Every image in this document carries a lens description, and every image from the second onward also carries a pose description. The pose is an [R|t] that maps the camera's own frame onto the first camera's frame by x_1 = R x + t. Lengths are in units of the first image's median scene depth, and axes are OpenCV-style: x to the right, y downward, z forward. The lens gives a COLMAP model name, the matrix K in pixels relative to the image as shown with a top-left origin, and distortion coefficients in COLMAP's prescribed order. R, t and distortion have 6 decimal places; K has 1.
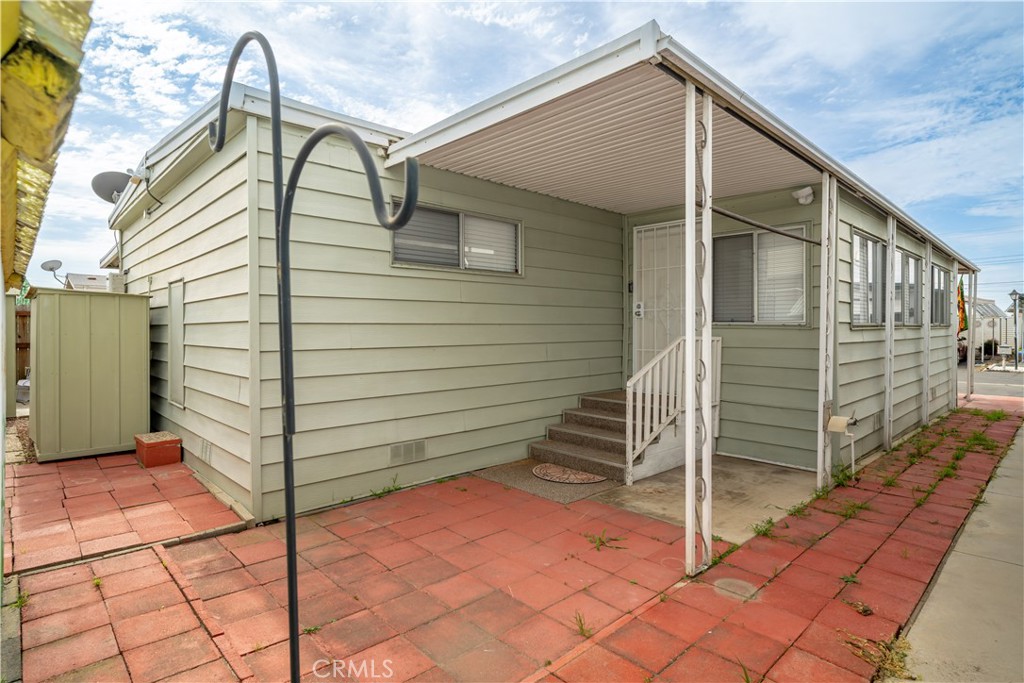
lens RADIAL K [[527.6, 0, 511.3], [0, 527.6, 336.0], [0, 0, 1]] dist [-0.026845, -0.002376]
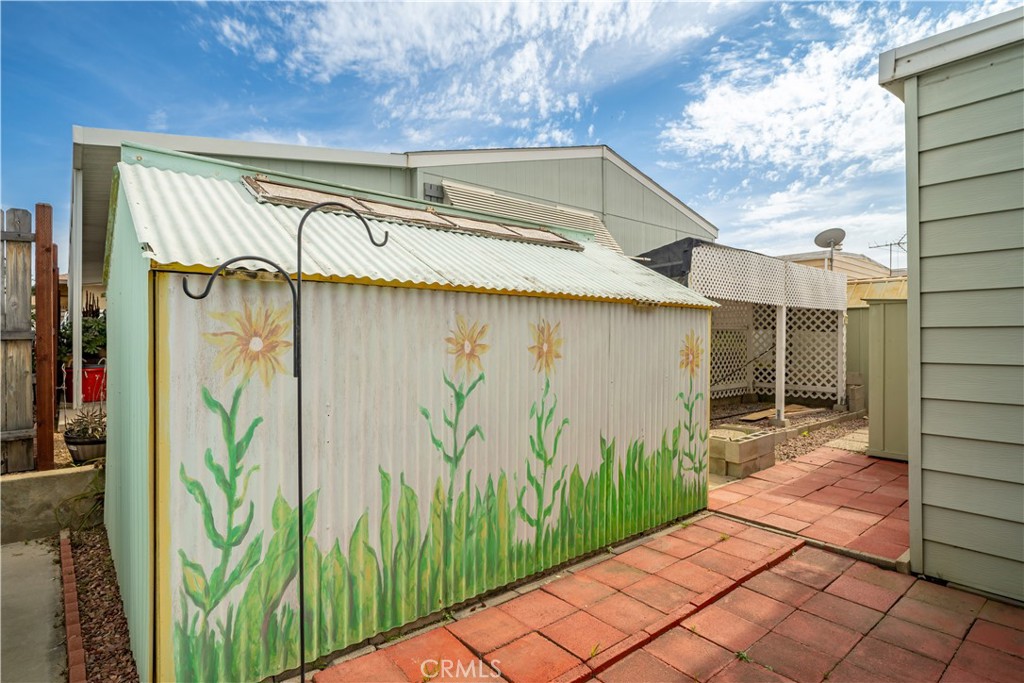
lens RADIAL K [[527.6, 0, 513.2], [0, 527.6, 333.8], [0, 0, 1]] dist [-0.026845, -0.002376]
pose [[-0.068077, -0.000278, -0.997680, 0.439035], [-0.022437, 0.999747, 0.001253, -0.007637], [0.997428, 0.022470, -0.068066, 0.483402]]
